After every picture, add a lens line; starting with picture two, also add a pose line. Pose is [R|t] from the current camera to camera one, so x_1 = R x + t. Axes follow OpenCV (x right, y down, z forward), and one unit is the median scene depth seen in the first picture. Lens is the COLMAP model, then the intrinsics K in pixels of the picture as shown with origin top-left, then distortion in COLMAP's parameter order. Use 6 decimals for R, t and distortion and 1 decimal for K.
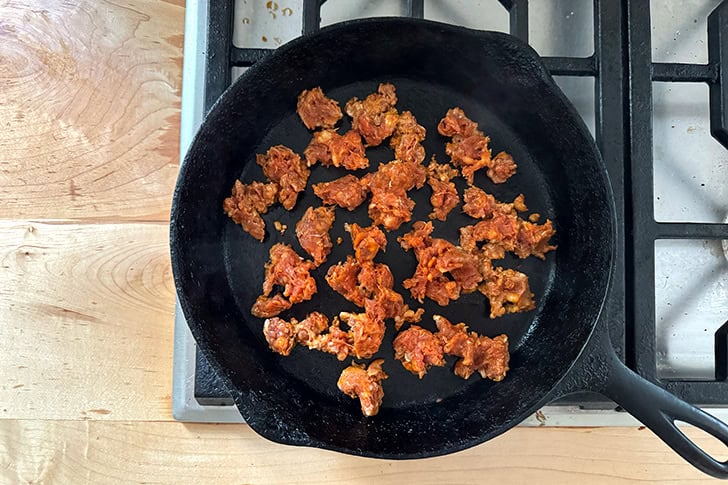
lens RADIAL K [[522.3, 0, 368.2], [0, 522.3, 253.8], [0, 0, 1]] dist [-0.039250, 0.010450]
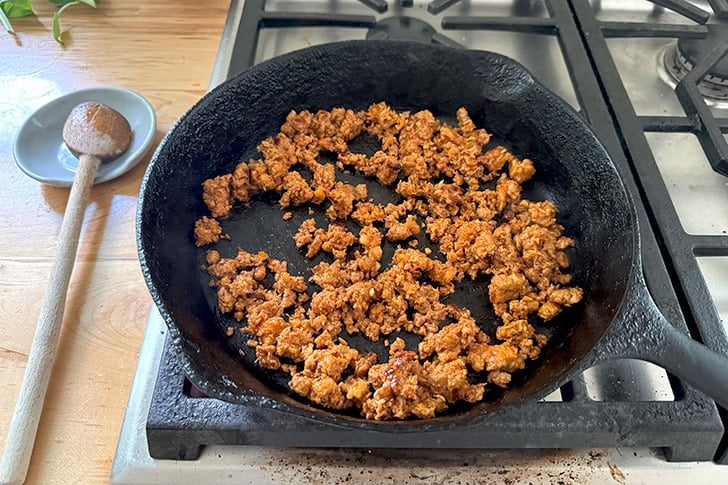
lens RADIAL K [[522.3, 0, 367.9], [0, 522.3, 236.5], [0, 0, 1]] dist [-0.039250, 0.010450]
pose [[0.999894, -0.010367, 0.010248, -0.020649], [0.014148, 0.859485, -0.510964, 0.380422], [-0.003511, 0.511055, 0.859541, 0.202332]]
